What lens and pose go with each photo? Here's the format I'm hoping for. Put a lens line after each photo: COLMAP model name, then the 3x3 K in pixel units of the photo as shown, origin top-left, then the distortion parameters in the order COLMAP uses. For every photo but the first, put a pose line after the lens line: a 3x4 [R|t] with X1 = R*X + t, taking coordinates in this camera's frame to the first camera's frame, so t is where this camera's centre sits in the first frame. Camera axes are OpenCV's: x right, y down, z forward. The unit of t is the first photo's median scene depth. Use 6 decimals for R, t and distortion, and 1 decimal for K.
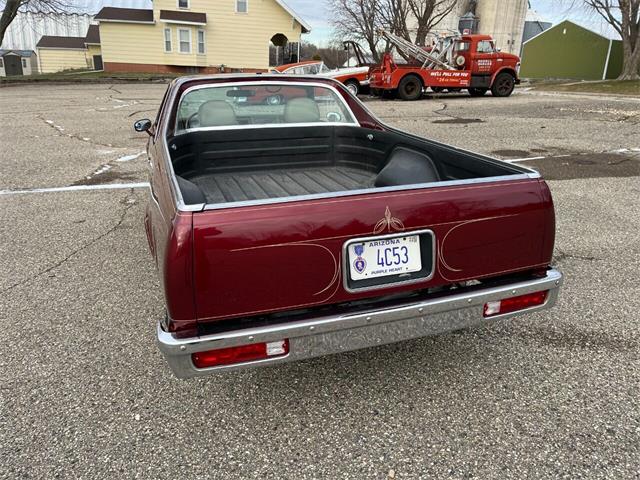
lens RADIAL K [[482.3, 0, 317.3], [0, 482.3, 233.4], [0, 0, 1]] dist [0.071016, -0.103823]
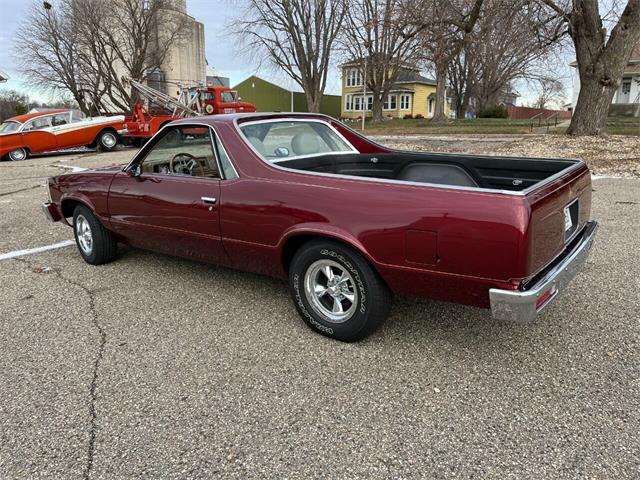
lens RADIAL K [[482.3, 0, 317.2], [0, 482.3, 238.7], [0, 0, 1]] dist [0.071016, -0.103823]
pose [[0.826103, -0.155582, 0.541616, -0.133055], [0.201230, 0.979208, -0.025646, -0.000583], [-0.526364, 0.130176, 0.840235, 0.014555]]
